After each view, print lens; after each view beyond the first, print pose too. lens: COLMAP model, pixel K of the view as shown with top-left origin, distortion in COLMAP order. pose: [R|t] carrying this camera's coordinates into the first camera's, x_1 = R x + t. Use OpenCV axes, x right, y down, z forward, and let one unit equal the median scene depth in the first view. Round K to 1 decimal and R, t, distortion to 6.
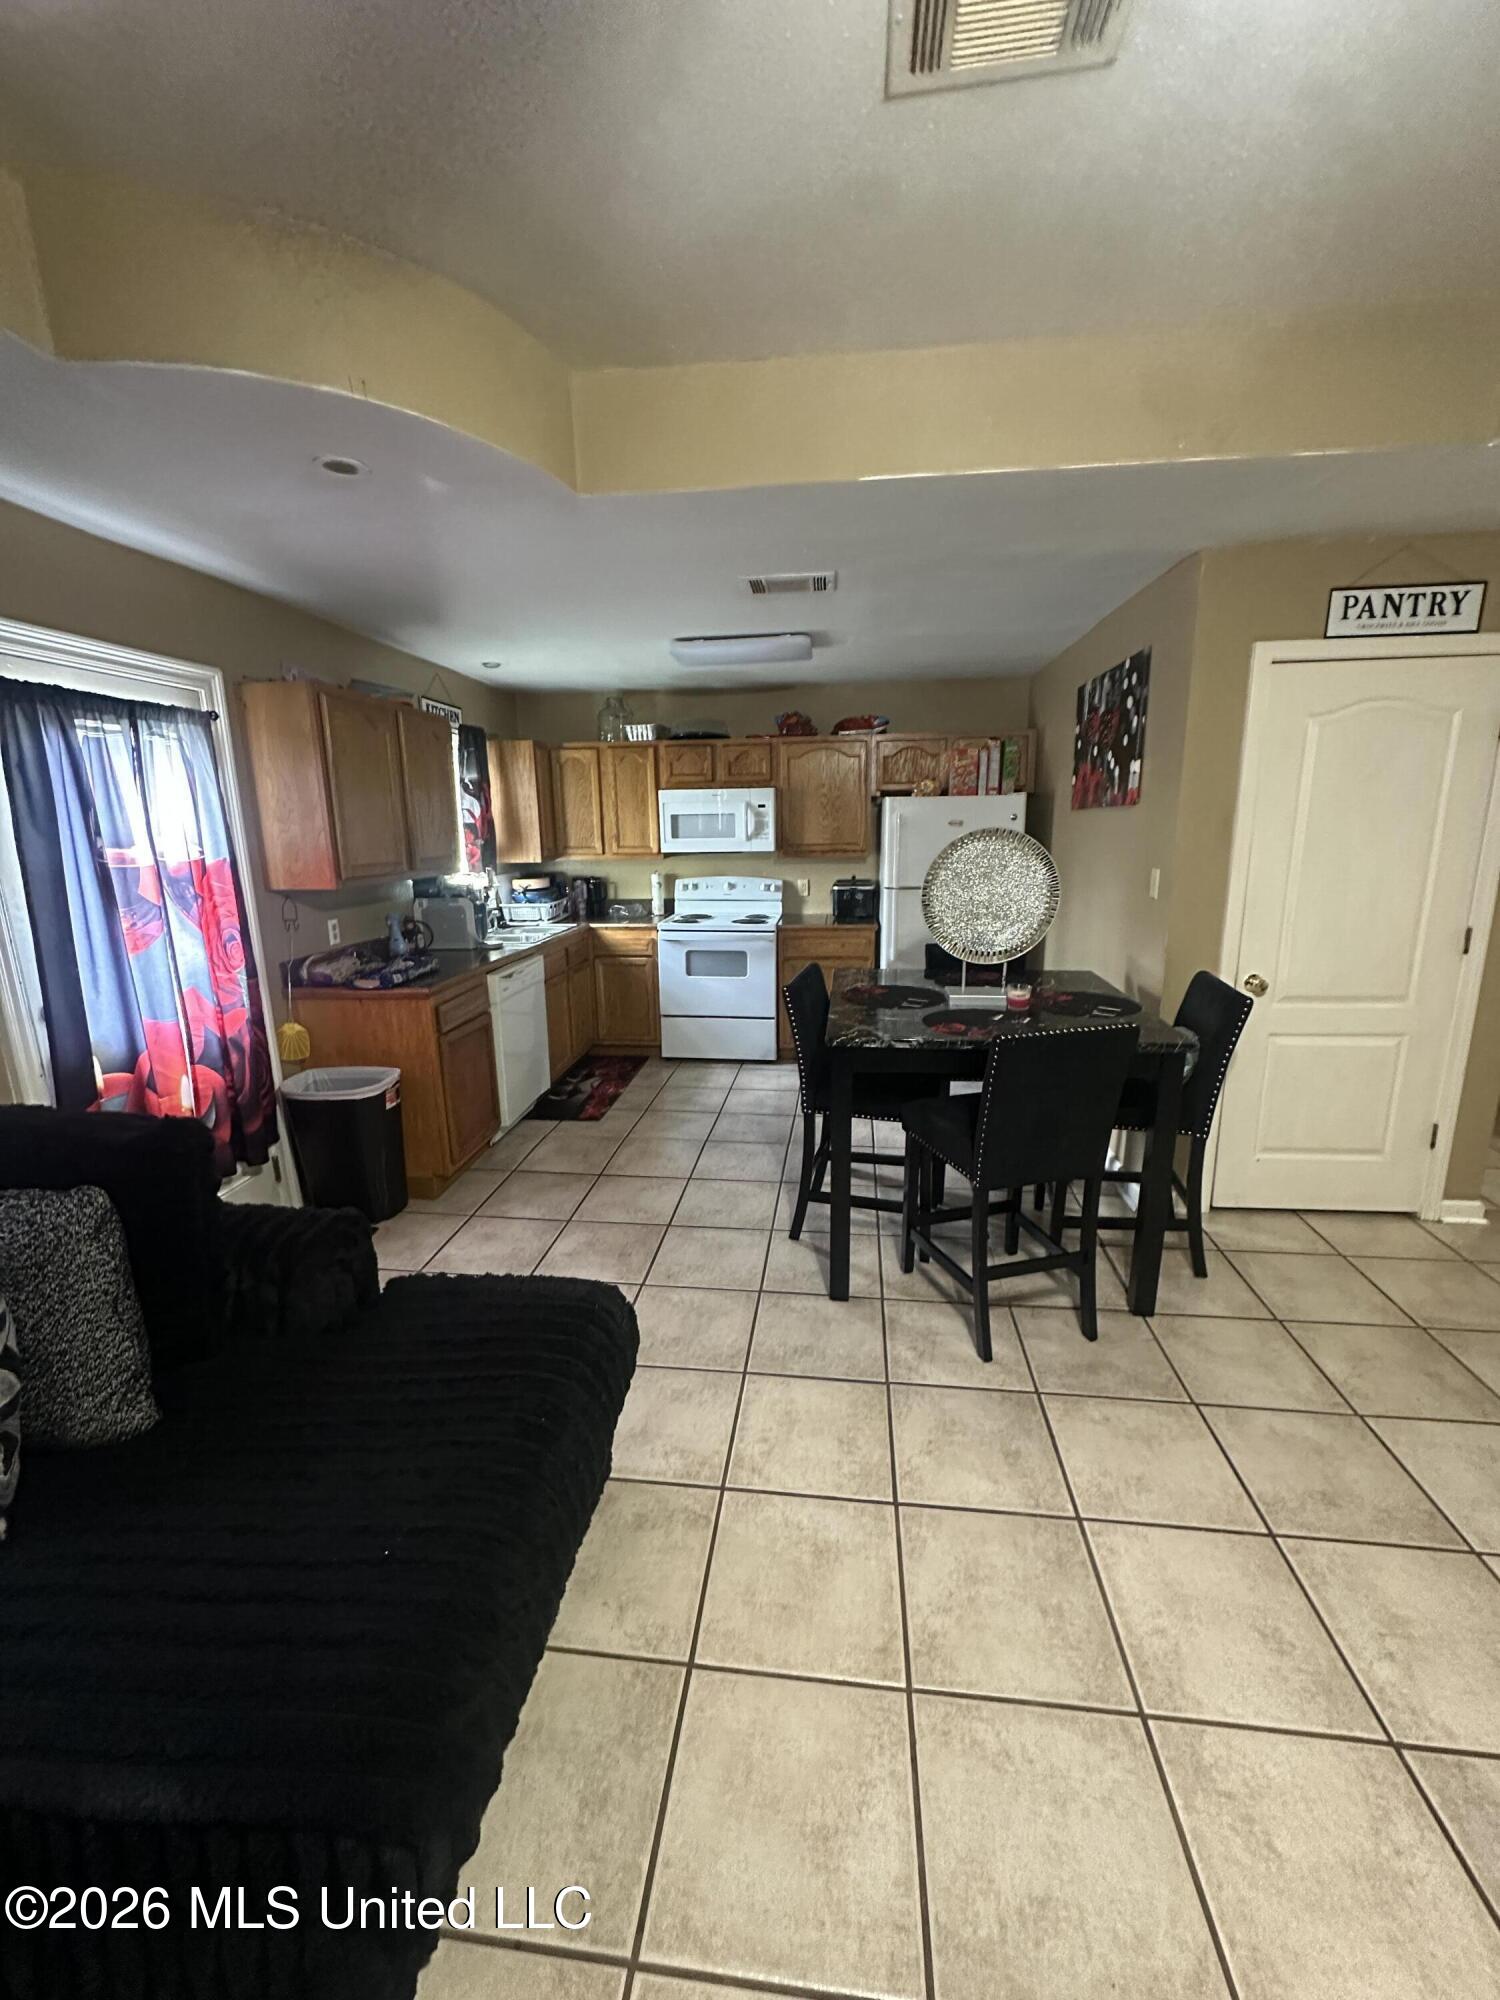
lens RADIAL K [[796.4, 0, 753.4], [0, 796.4, 990.0], [0, 0, 1]] dist [-0.003066, 0.000046]
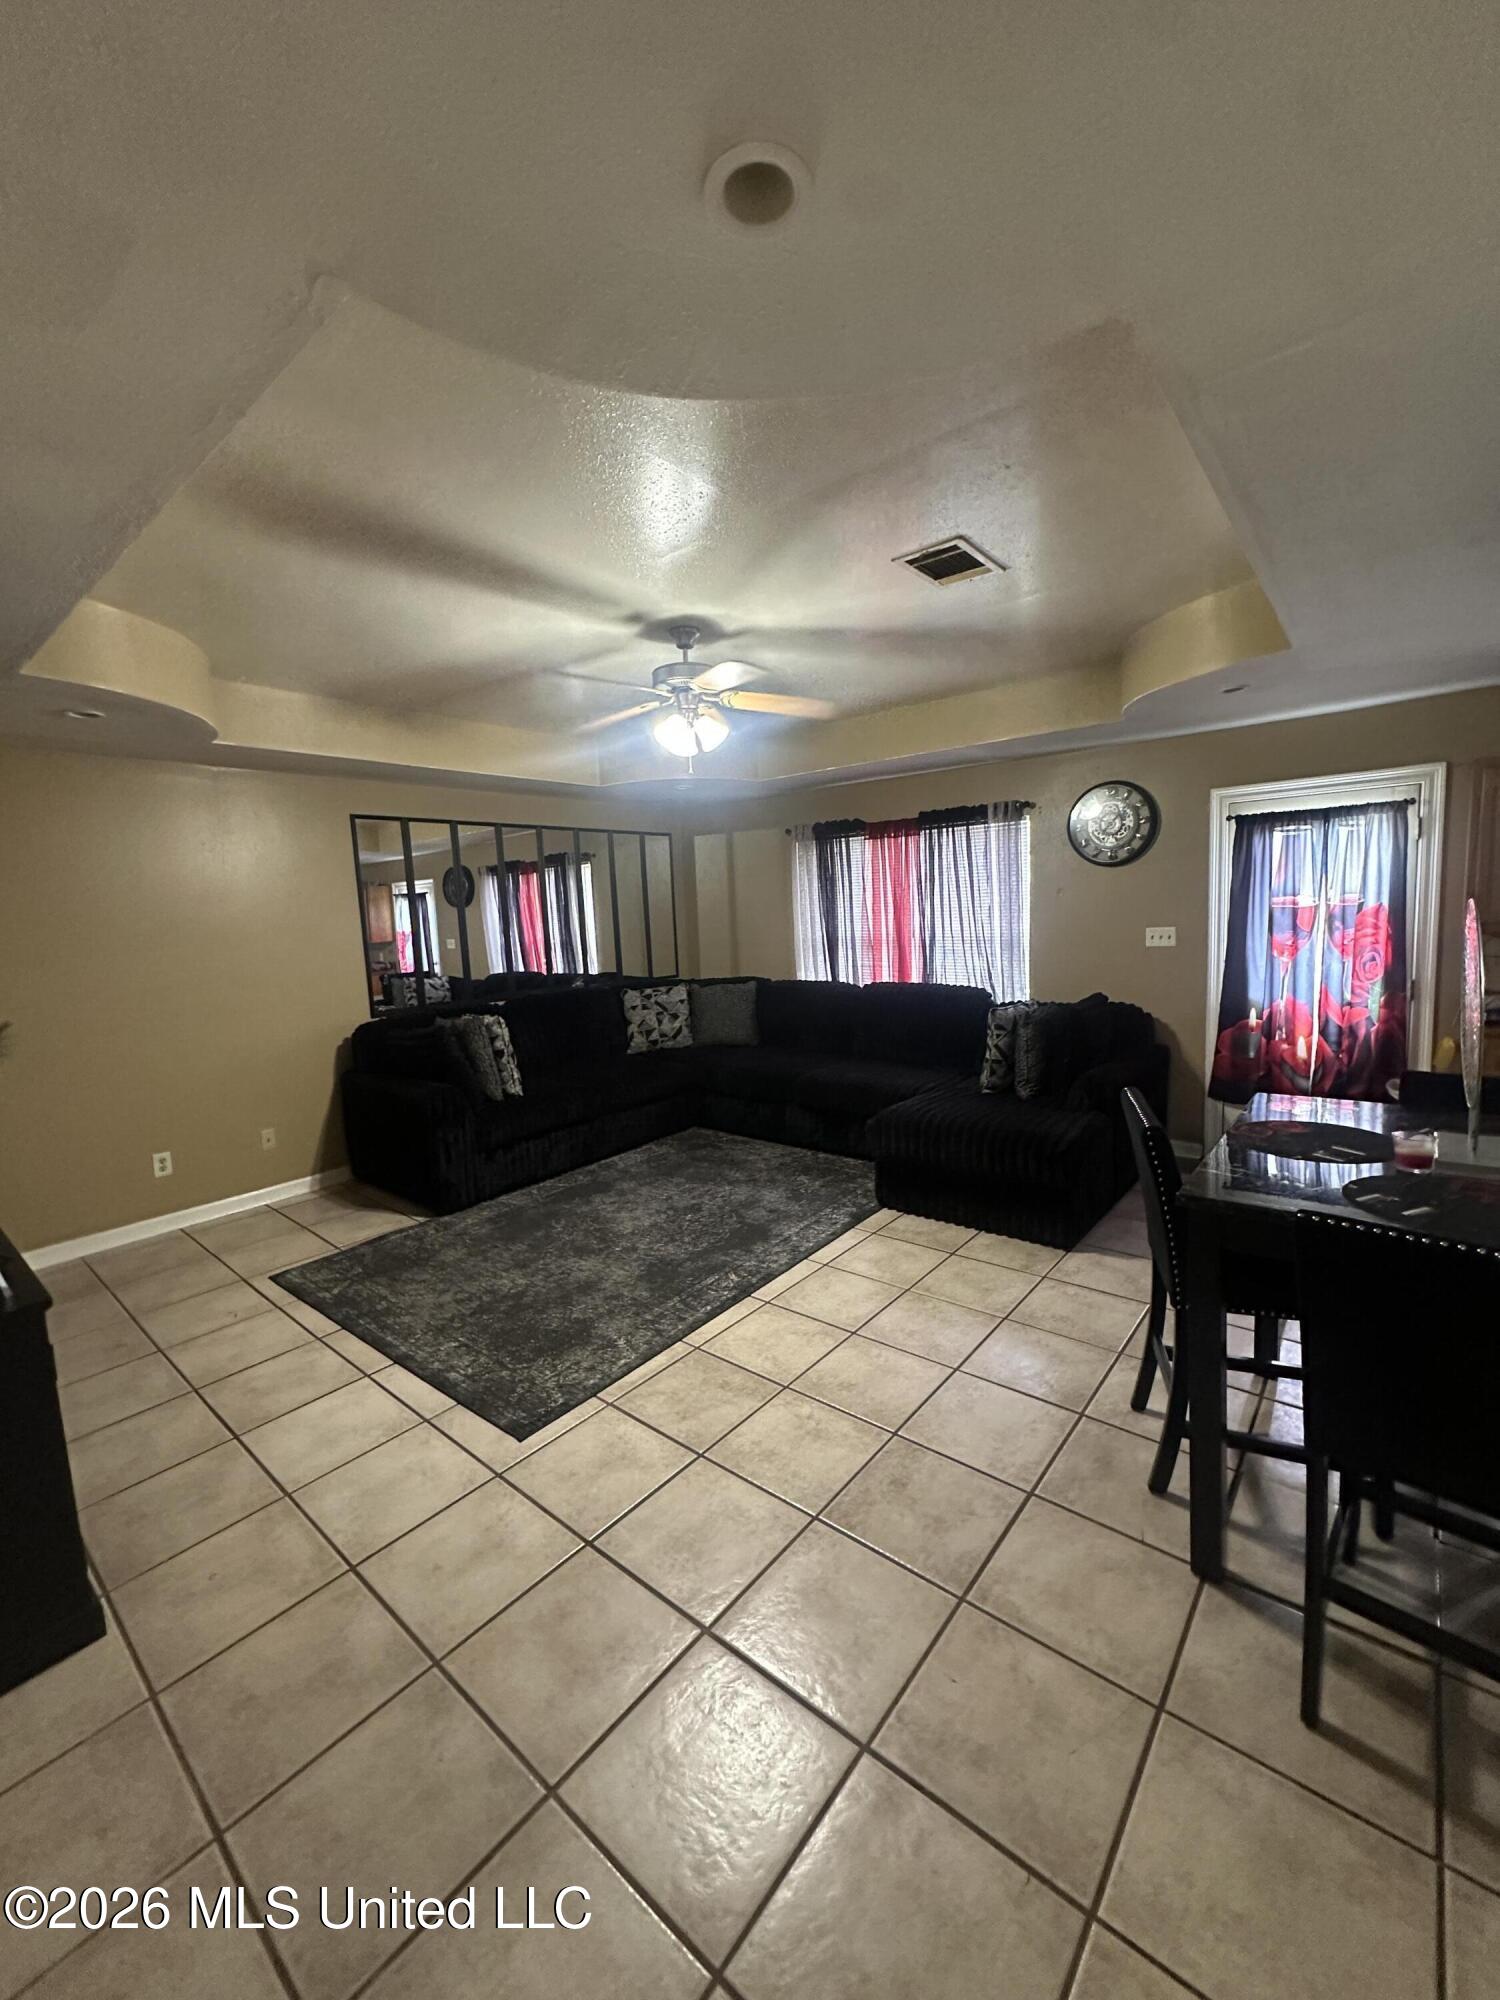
lens RADIAL K [[796.4, 0, 754.8], [0, 796.4, 1007.1], [0, 0, 1]] dist [-0.003066, 0.000046]
pose [[-0.543873, 0.143407, -0.826823, 1.483607], [-0.120148, 0.961831, 0.245855, -0.263538], [0.830522, 0.233055, -0.505885, 1.086471]]
